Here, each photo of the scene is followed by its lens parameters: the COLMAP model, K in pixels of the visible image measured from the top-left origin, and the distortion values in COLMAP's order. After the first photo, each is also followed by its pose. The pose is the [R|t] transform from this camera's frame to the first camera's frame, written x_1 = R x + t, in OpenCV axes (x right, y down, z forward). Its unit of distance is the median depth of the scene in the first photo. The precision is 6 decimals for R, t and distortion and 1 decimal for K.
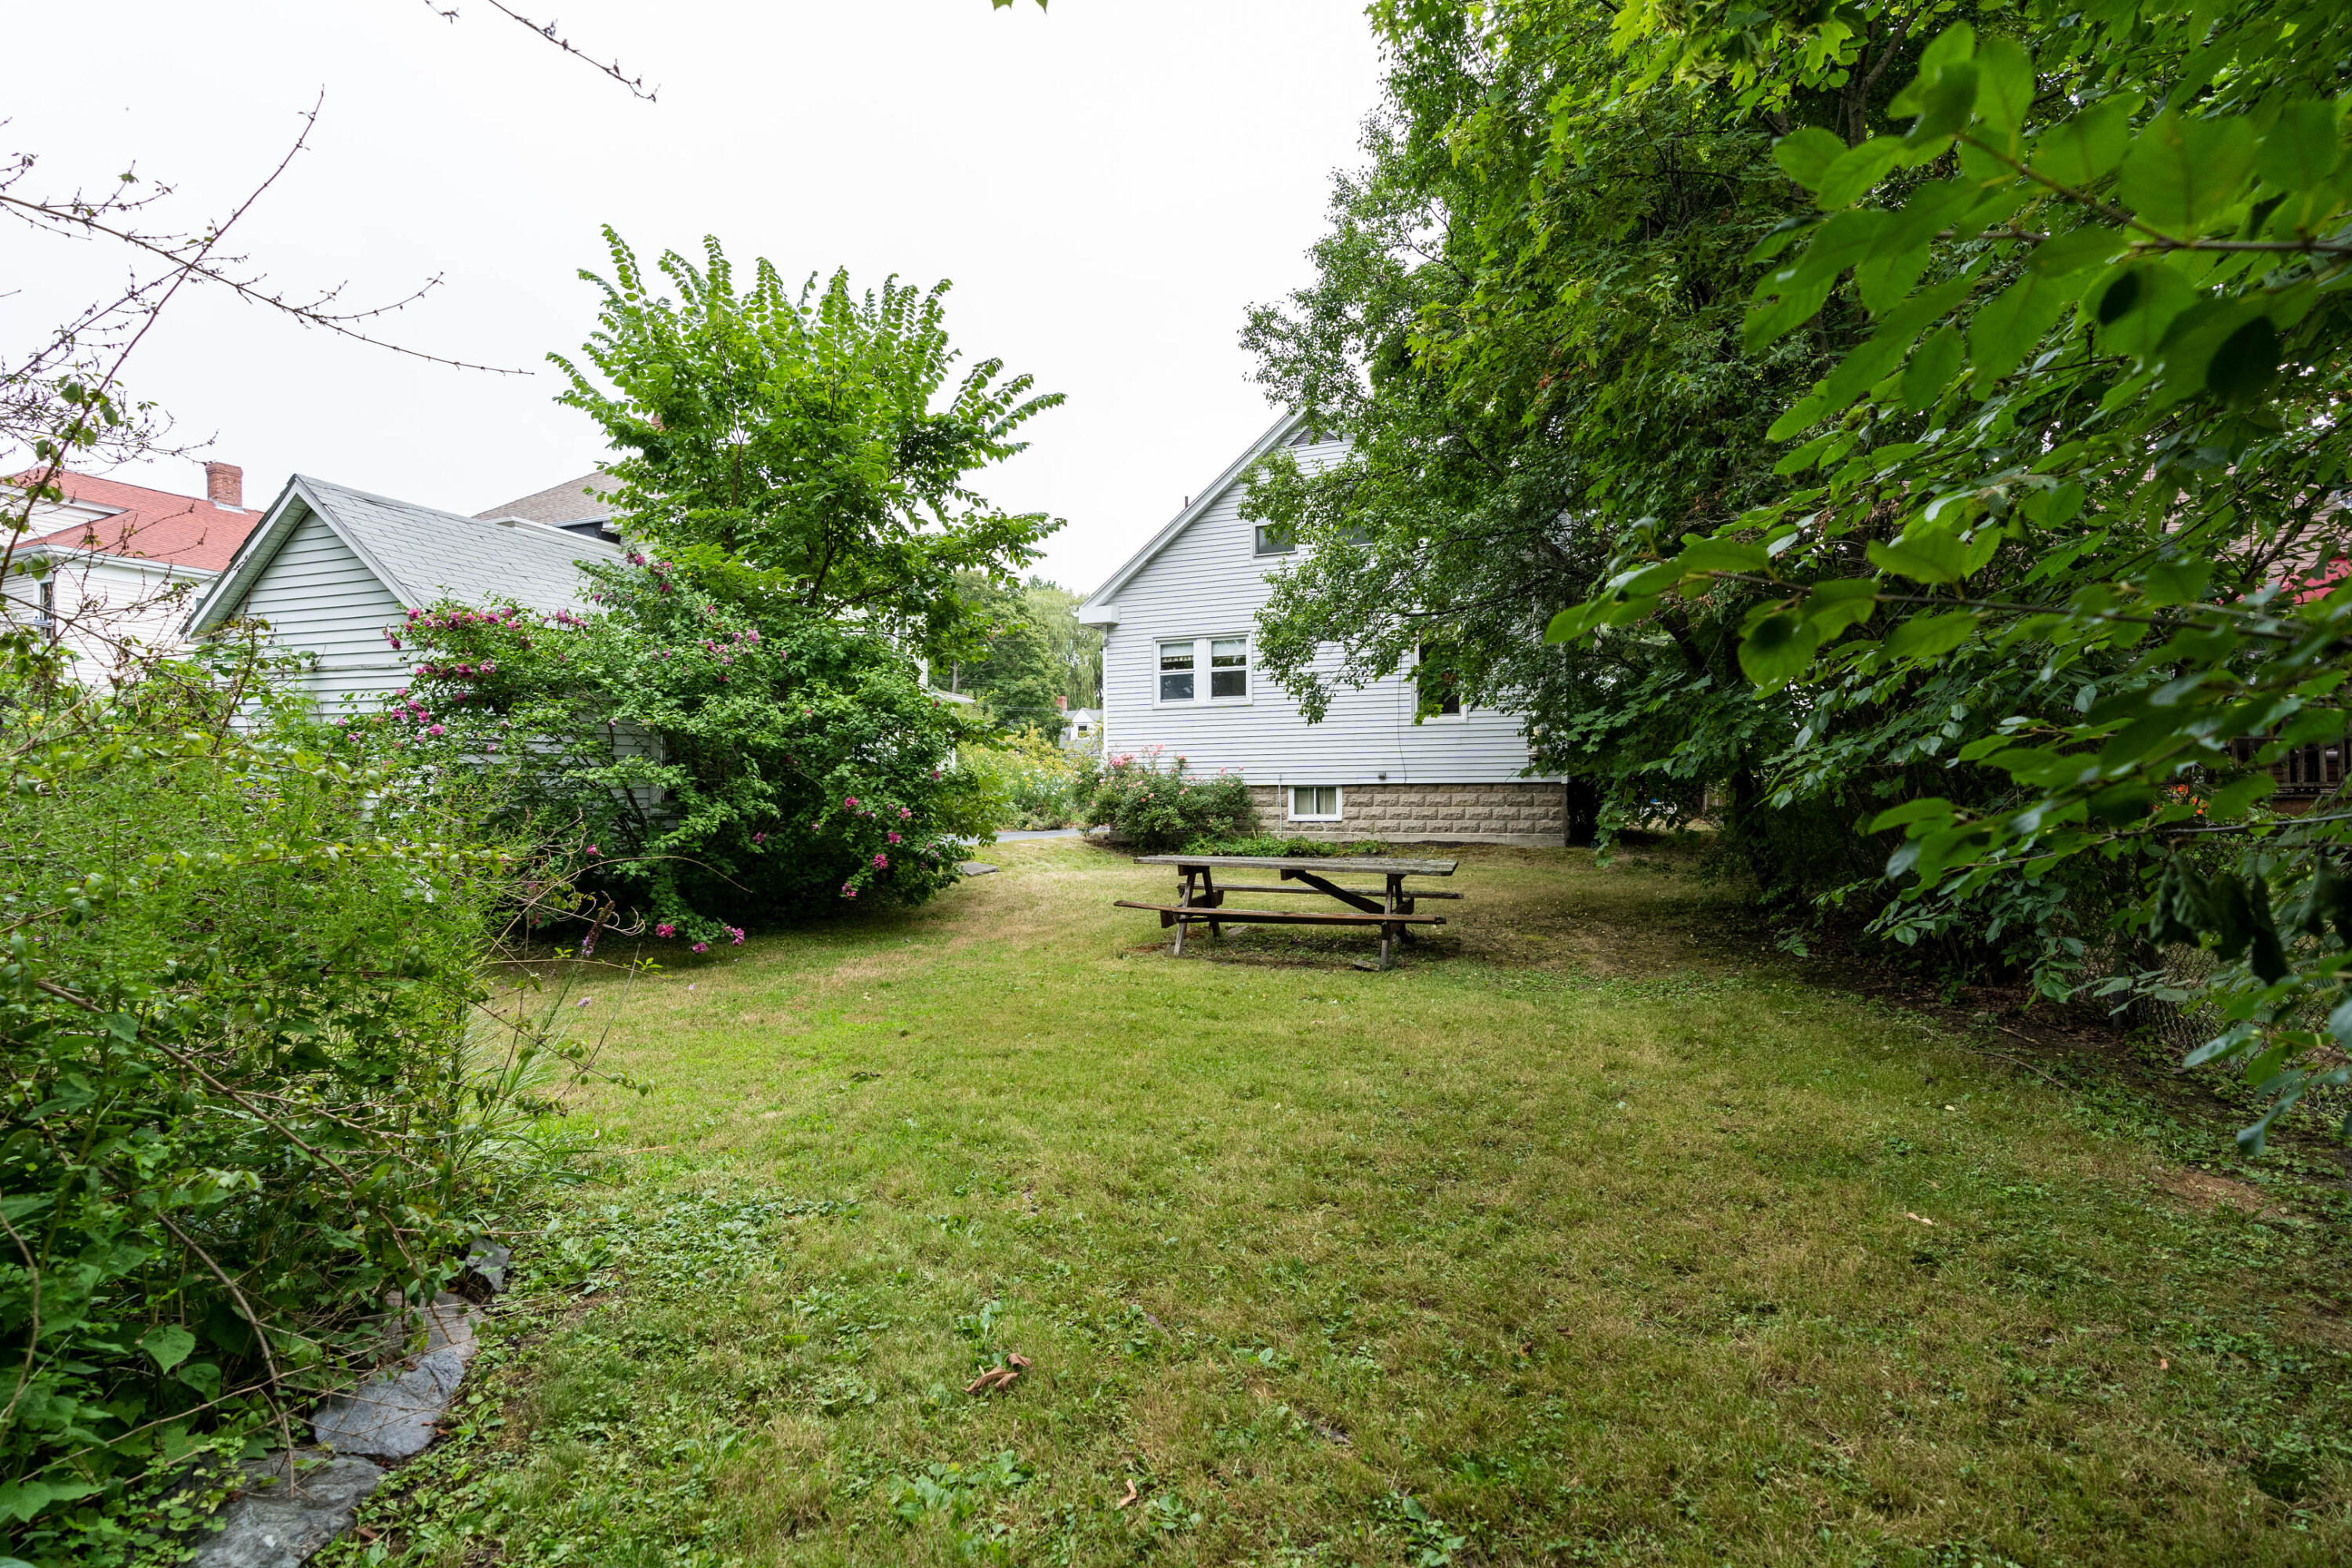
lens RADIAL K [[1085.9, 0, 1163.8], [0, 1085.9, 784.2], [0, 0, 1]] dist [-0.024863, 0.008400]
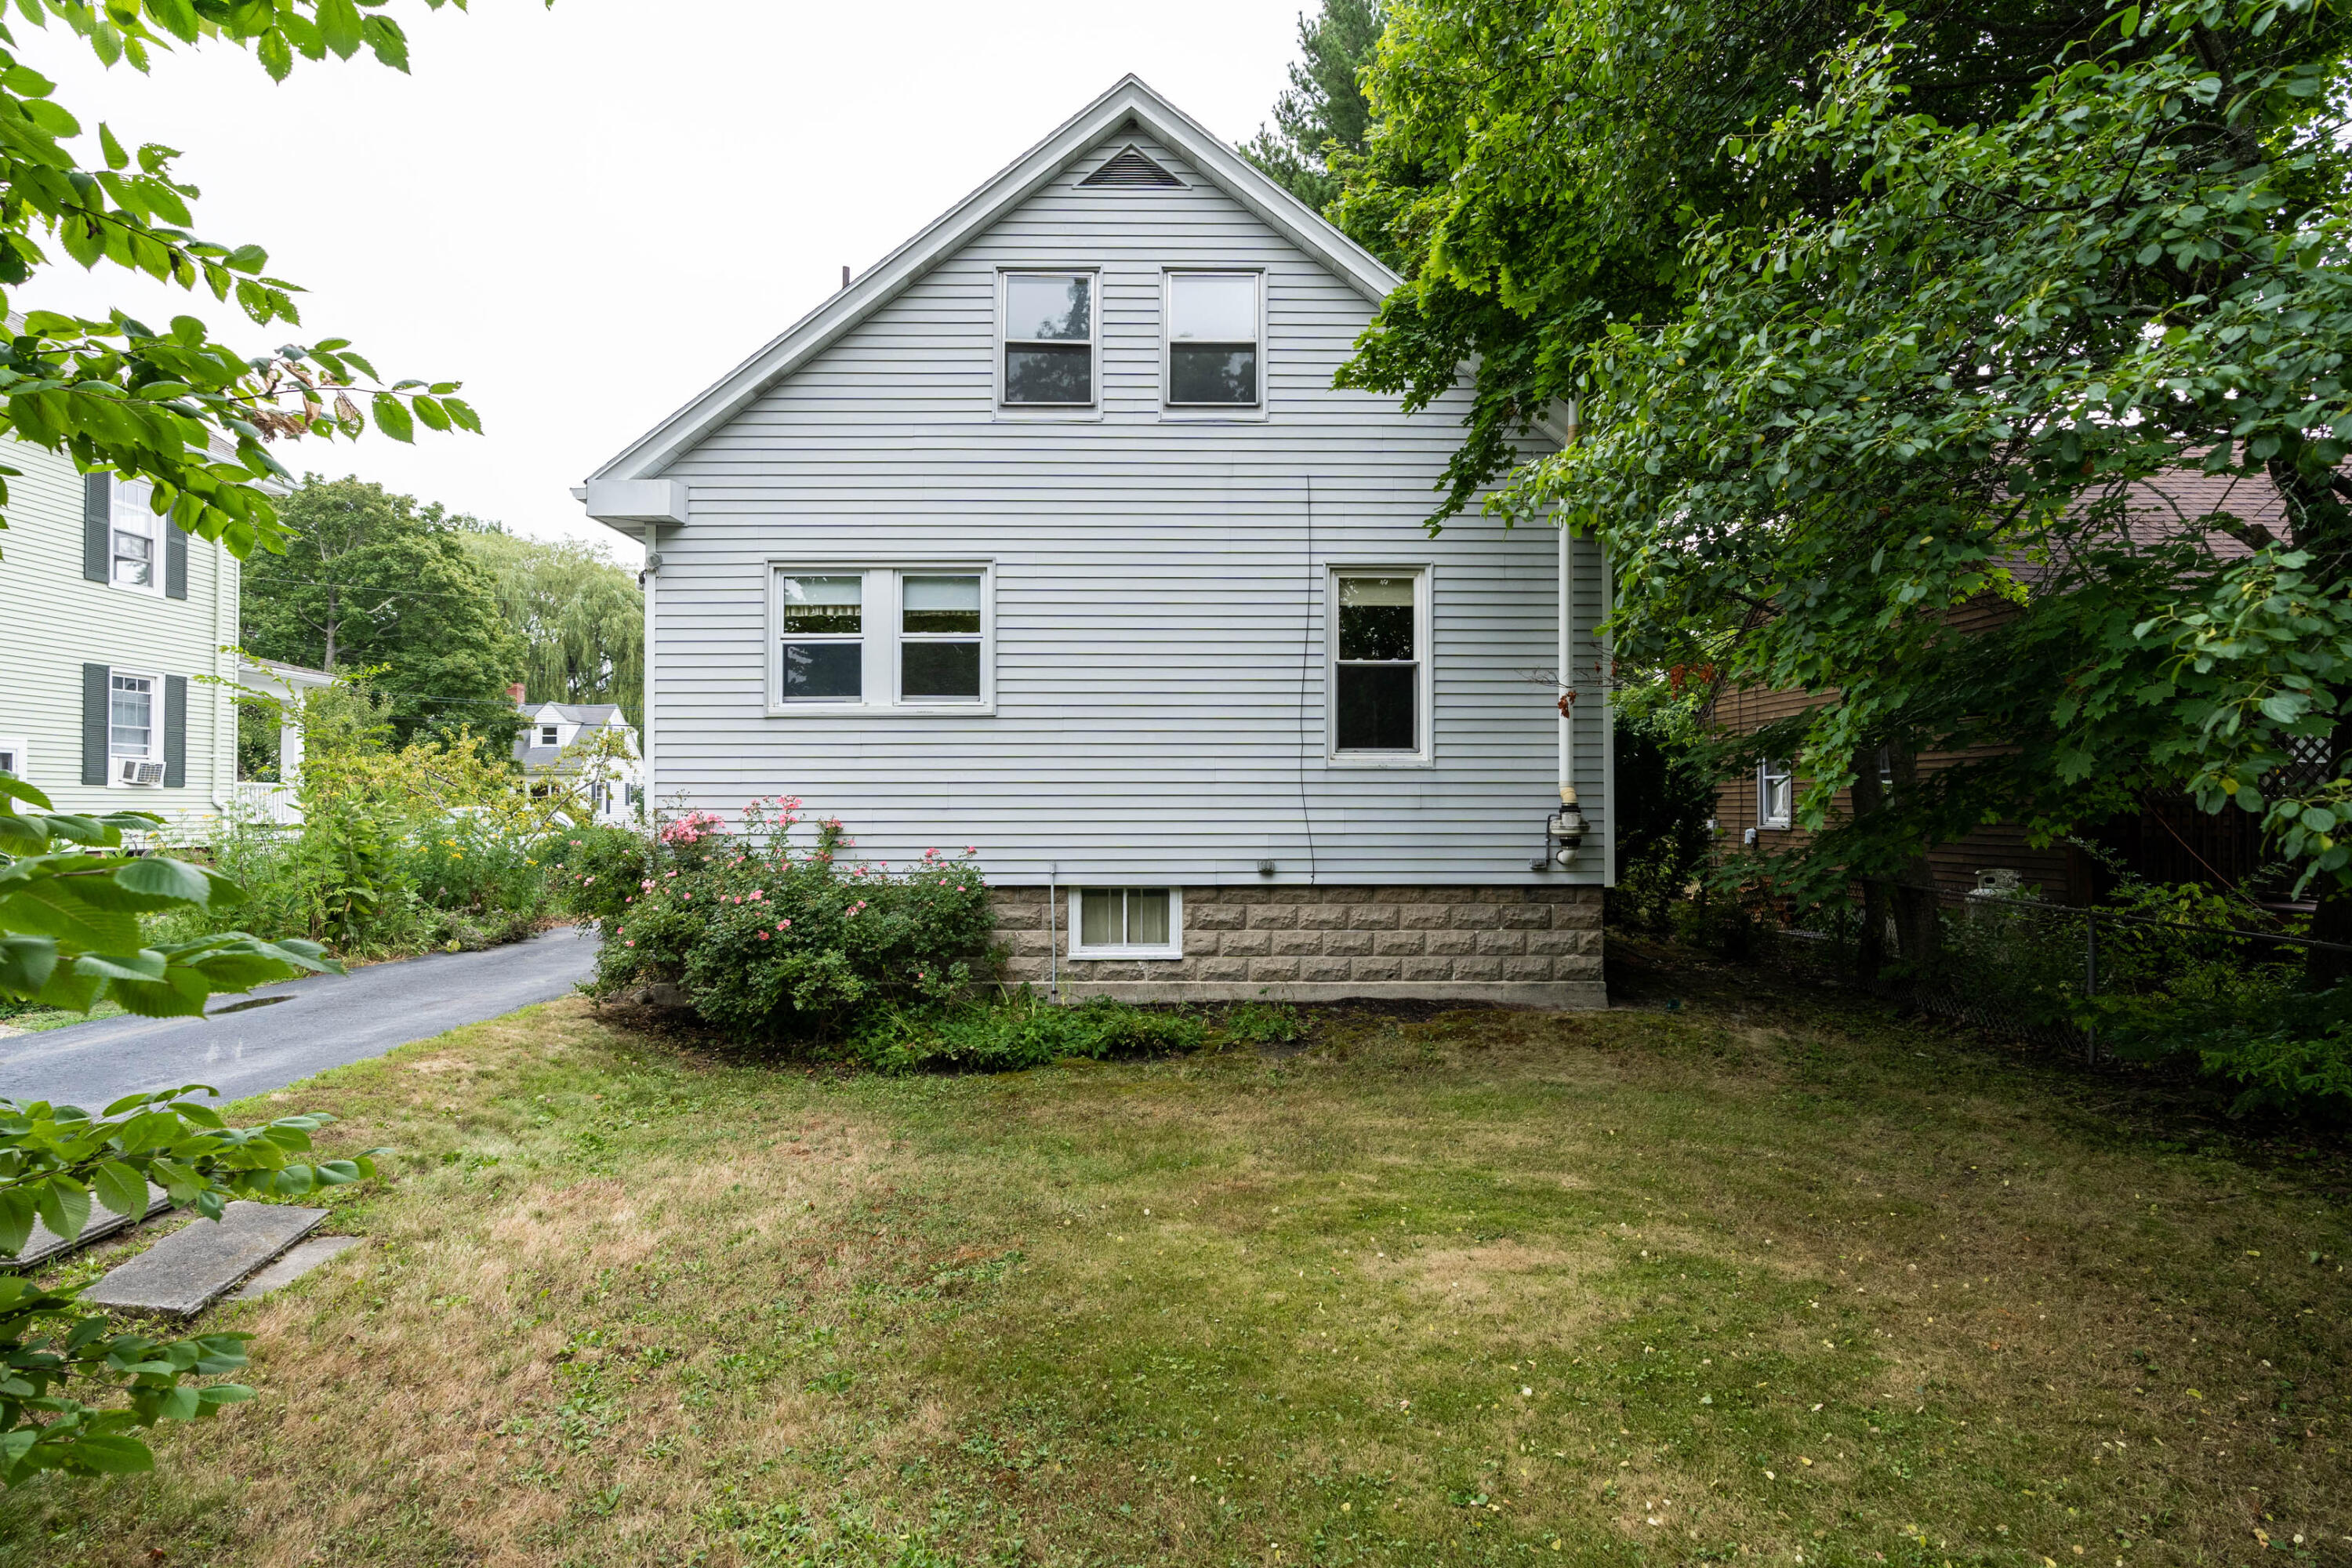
lens RADIAL K [[1216.7, 0, 1183.6], [0, 1216.7, 792.3], [0, 0, 1]] dist [-0.010410, -0.000126]
pose [[0.915690, 0.012452, 0.401693, -0.058441], [-0.009607, 0.999912, -0.009096, -0.037170], [-0.401771, 0.004470, 0.915729, 0.500674]]
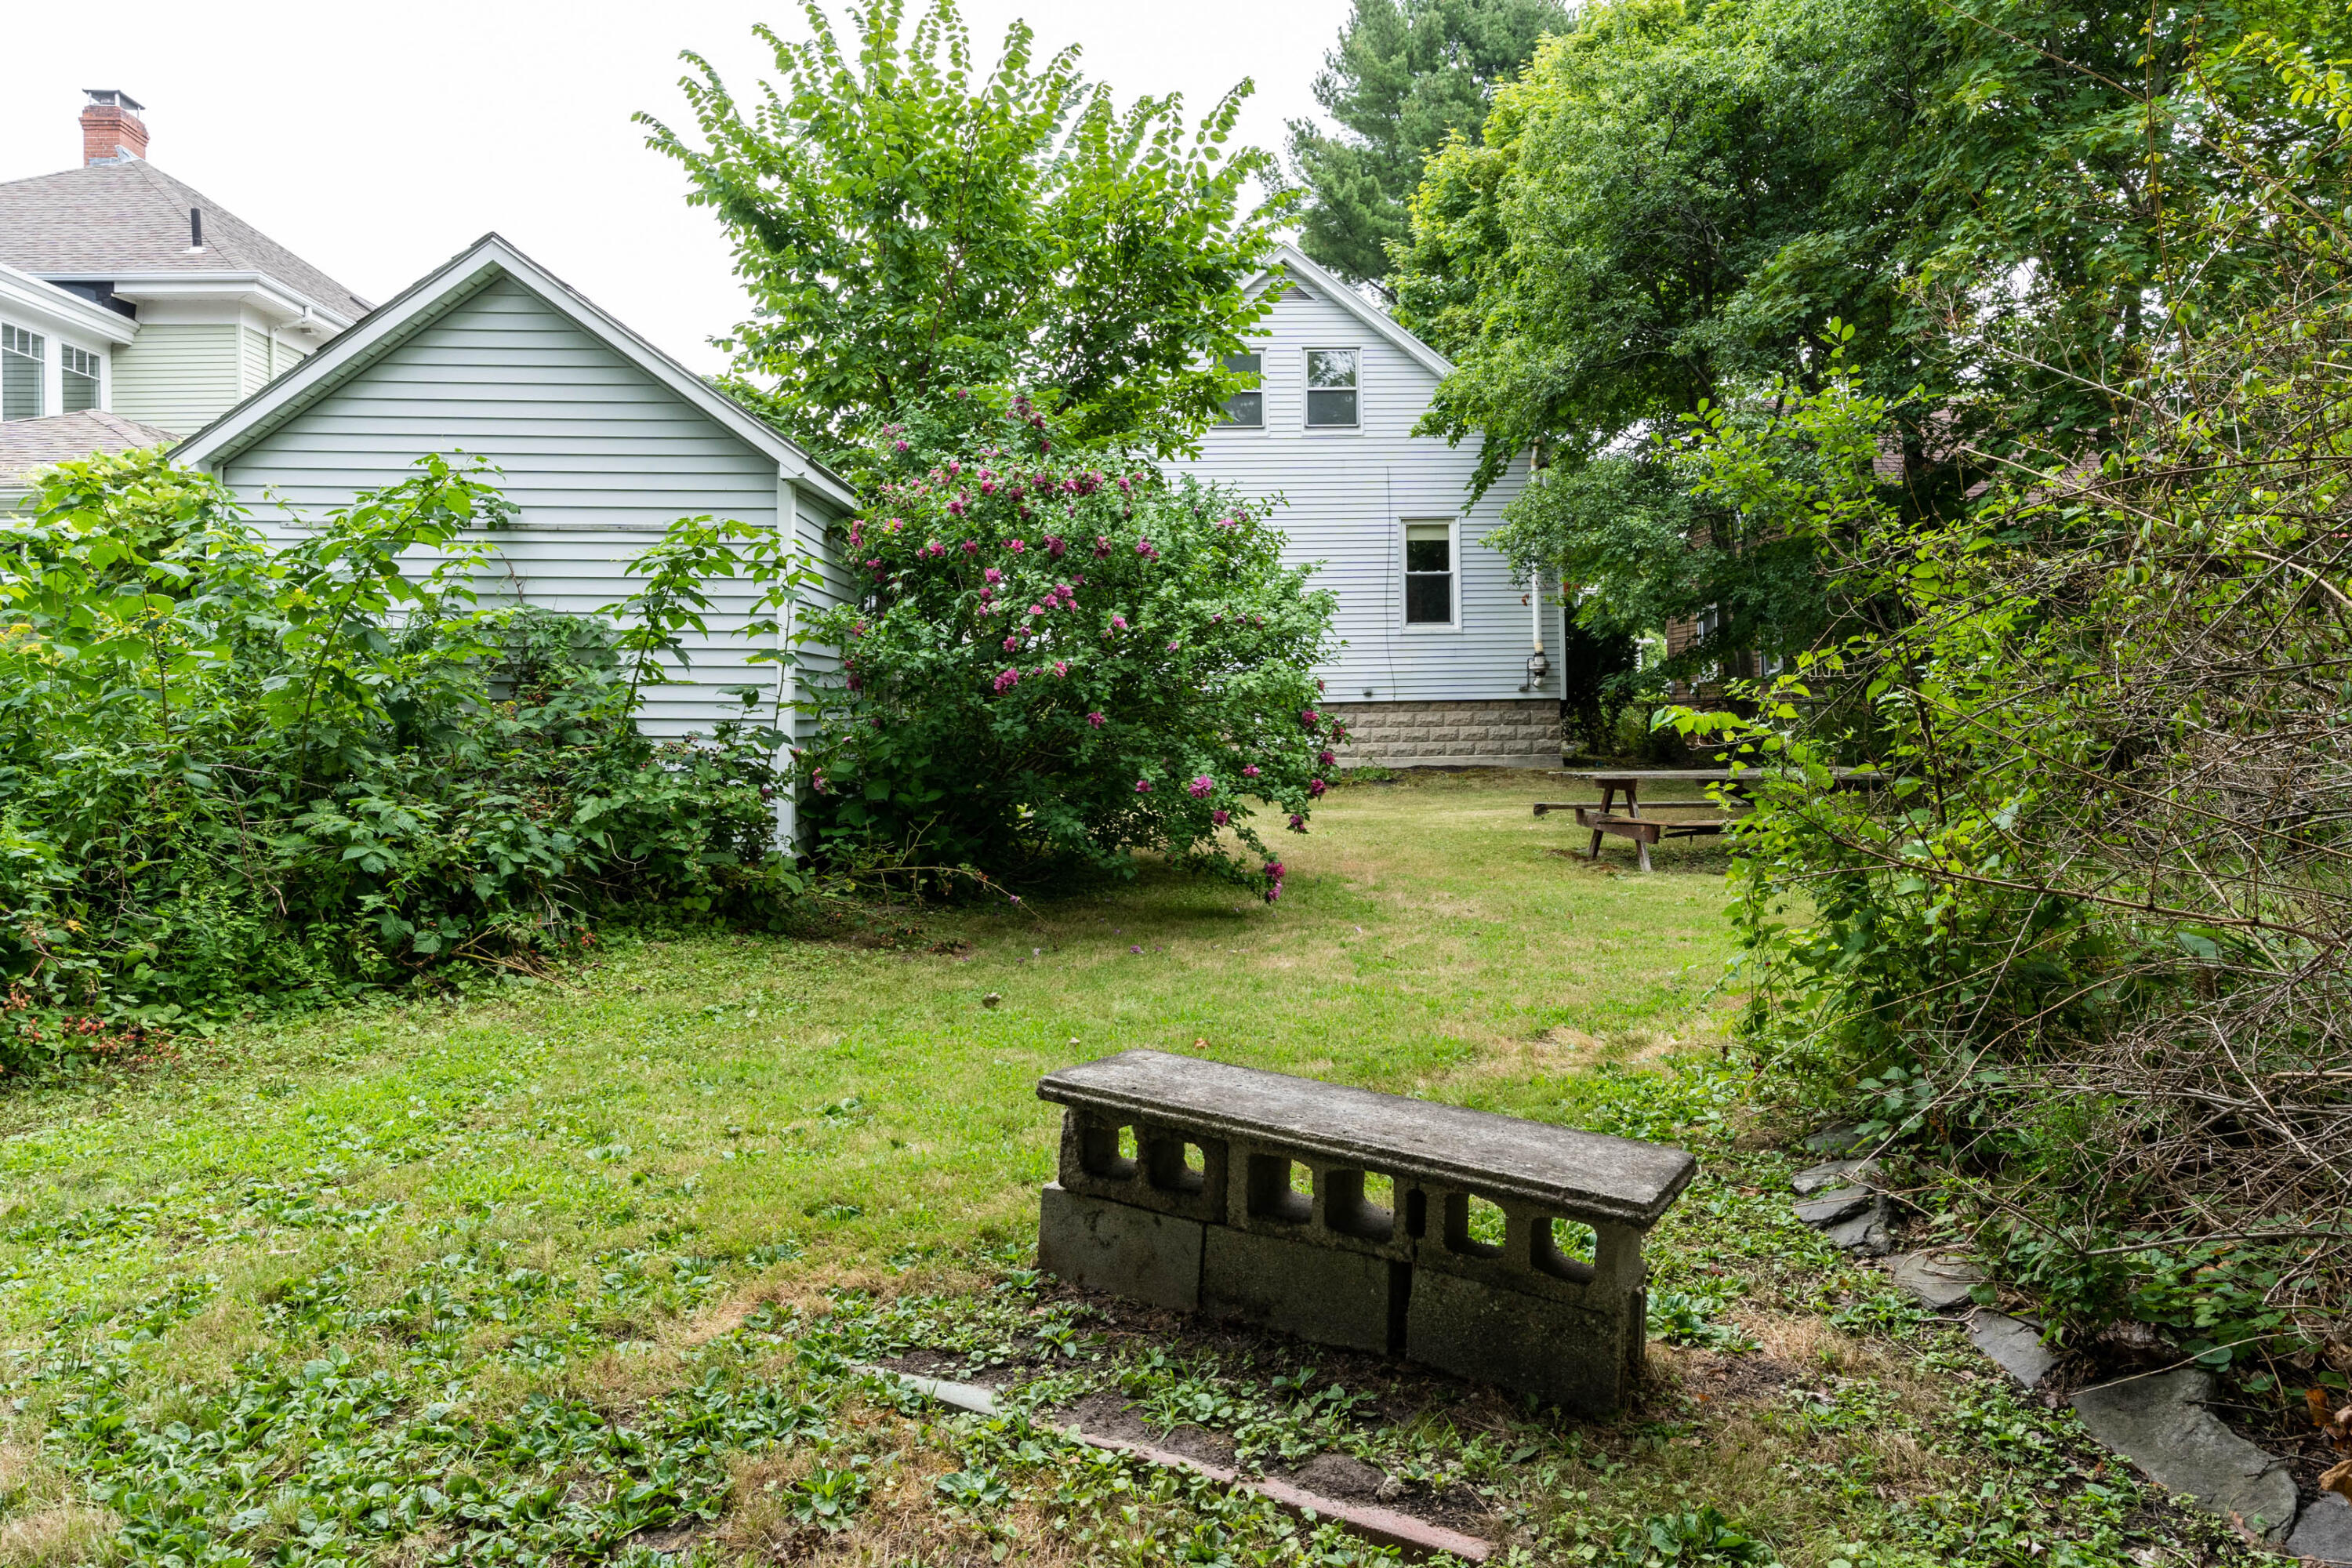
lens RADIAL K [[1438.5, 0, 1187.8], [0, 1438.5, 696.2], [0, 0, 1]] dist [-0.025945, -0.000613]
pose [[0.906246, -0.001929, 0.422747, -0.415850], [0.005014, 0.999968, -0.006186, 0.001948], [-0.422722, 0.007726, 0.906226, 0.014966]]
